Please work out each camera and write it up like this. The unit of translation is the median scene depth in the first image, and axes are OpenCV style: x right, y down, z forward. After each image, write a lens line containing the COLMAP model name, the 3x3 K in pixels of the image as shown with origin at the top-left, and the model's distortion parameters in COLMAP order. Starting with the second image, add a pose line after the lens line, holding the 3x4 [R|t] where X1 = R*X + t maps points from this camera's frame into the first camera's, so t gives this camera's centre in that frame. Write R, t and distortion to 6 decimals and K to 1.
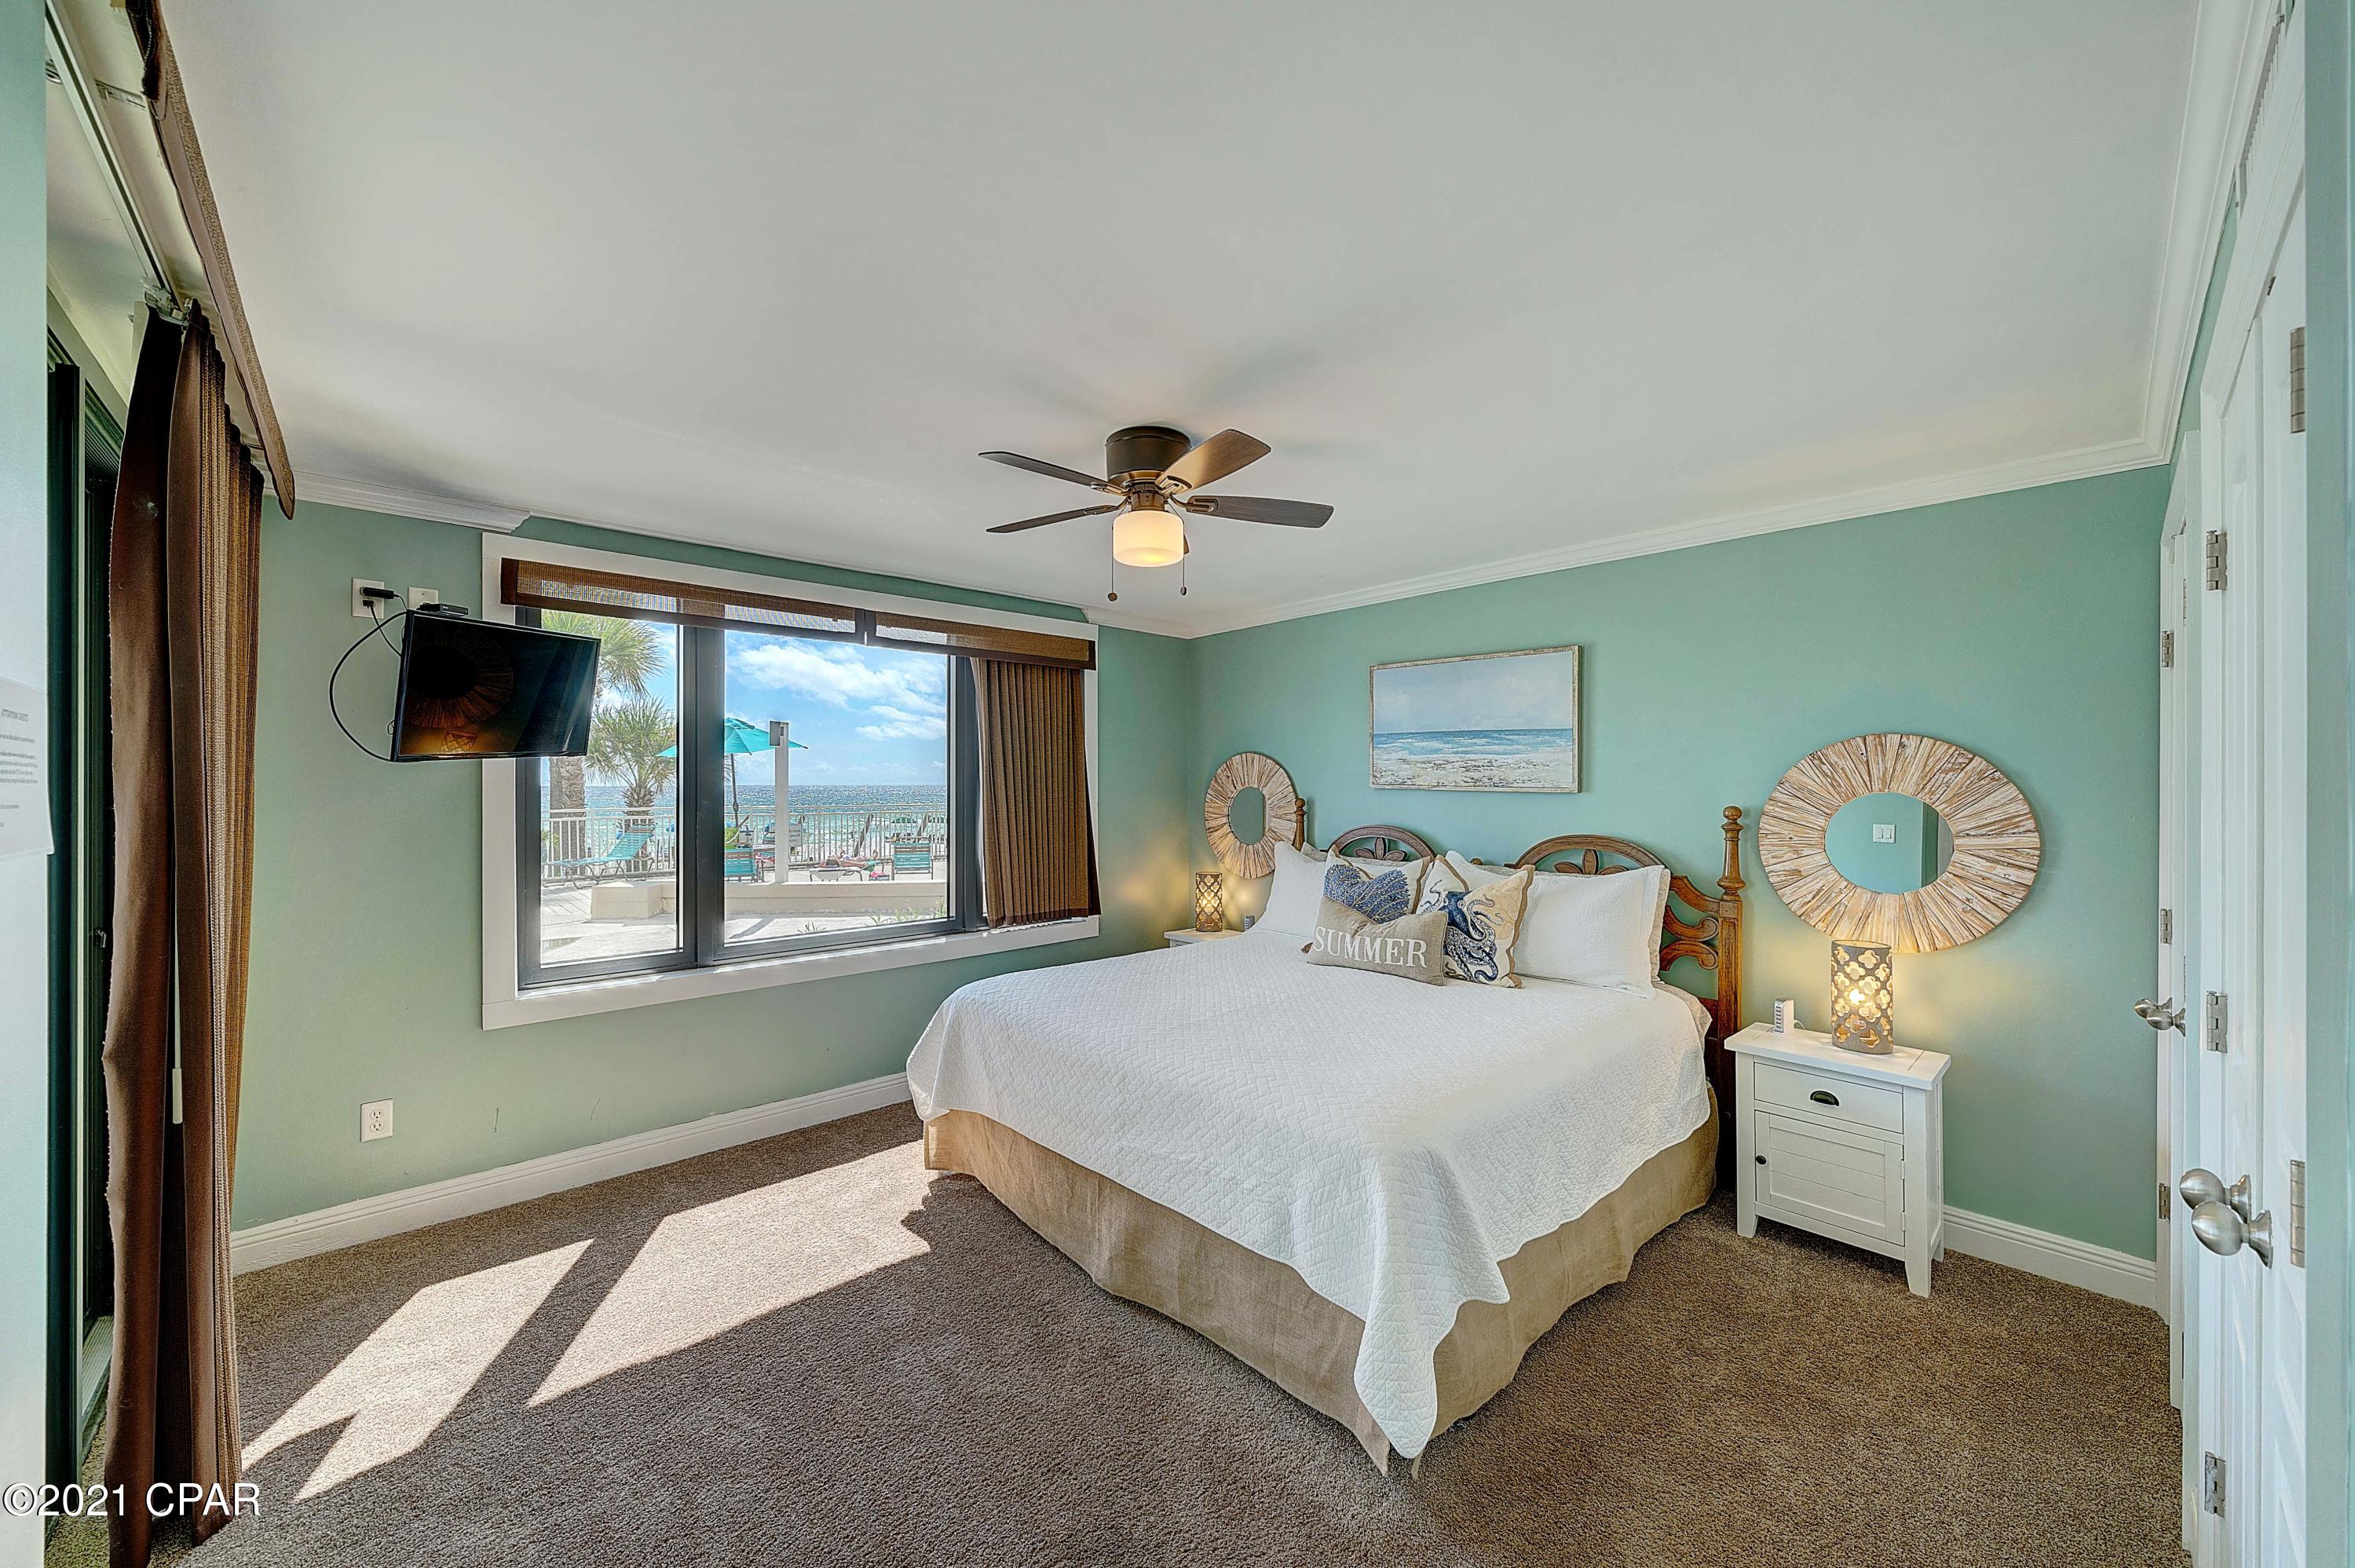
lens RADIAL K [[853.0, 0, 1169.8], [0, 853.0, 793.6], [0, 0, 1]] dist [0.002406, 0.000206]
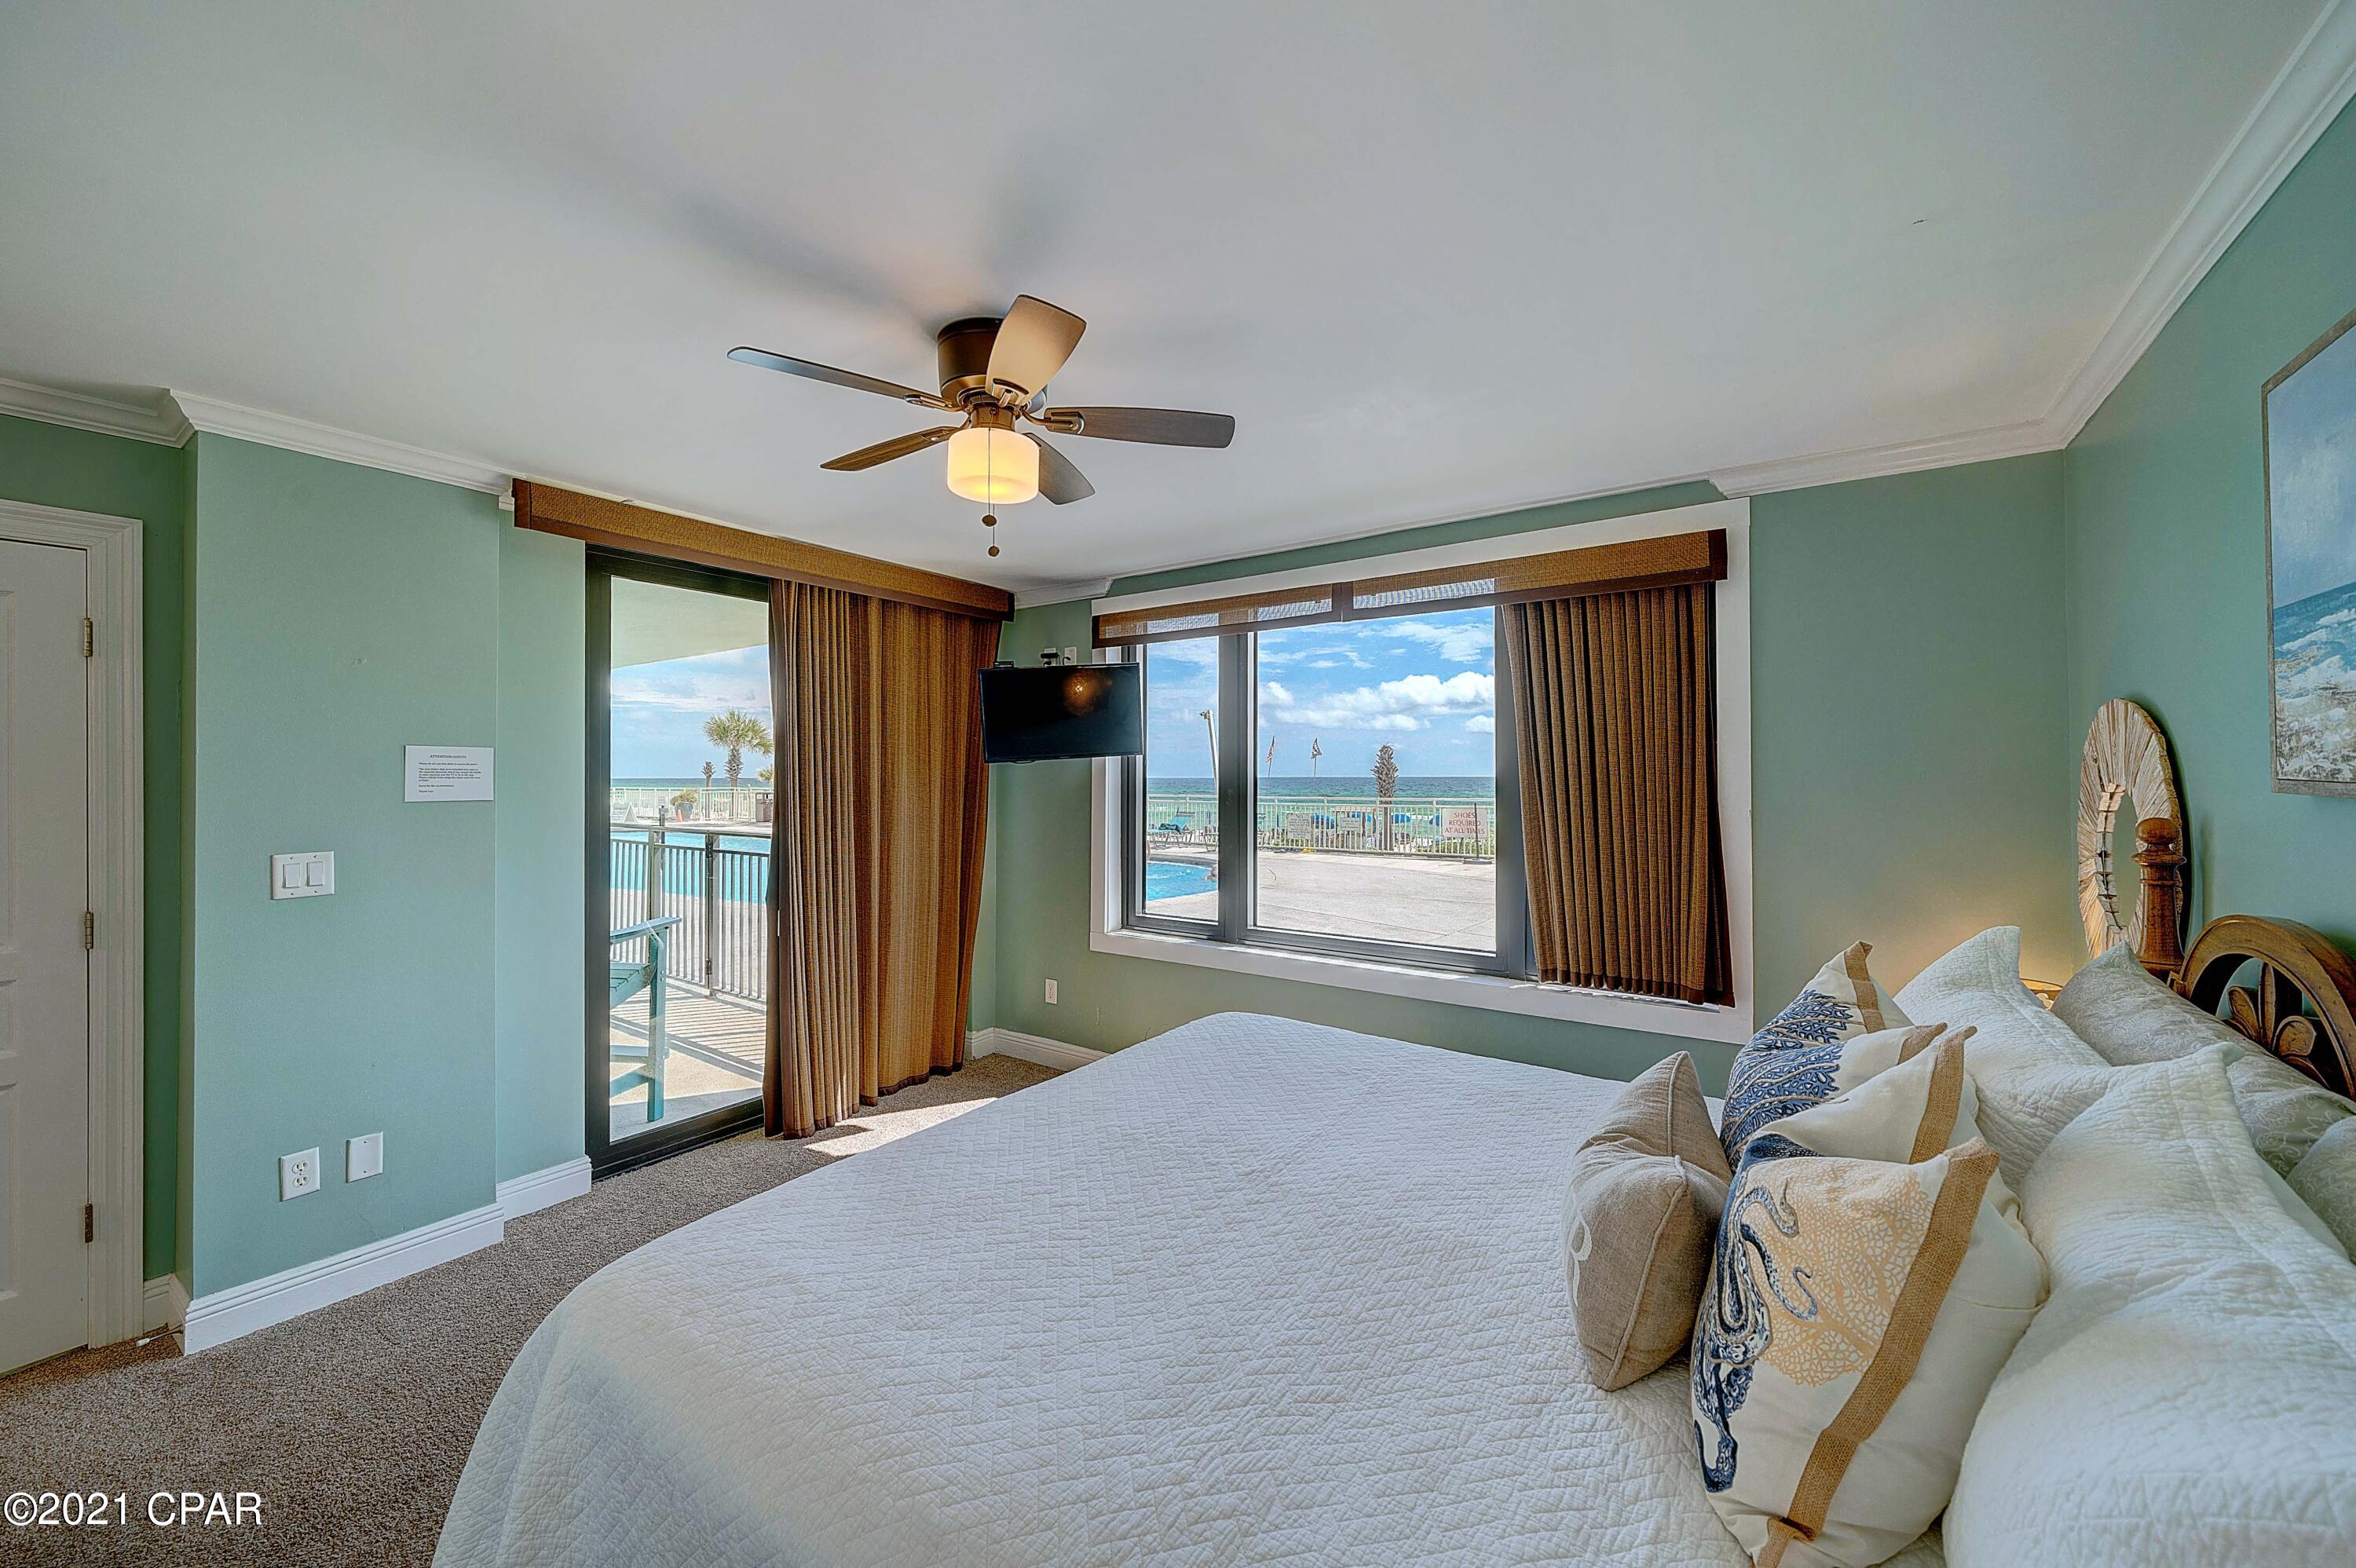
lens RADIAL K [[875.7, 0, 1177.5], [0, 875.7, 776.3], [0, 0, 1]] dist [-0.001800, -0.000102]
pose [[0.219775, 0.000724, -0.975550, 0.518934], [-0.014042, 0.999898, -0.002422, -0.007288], [0.975450, 0.014230, 0.219763, 0.657293]]
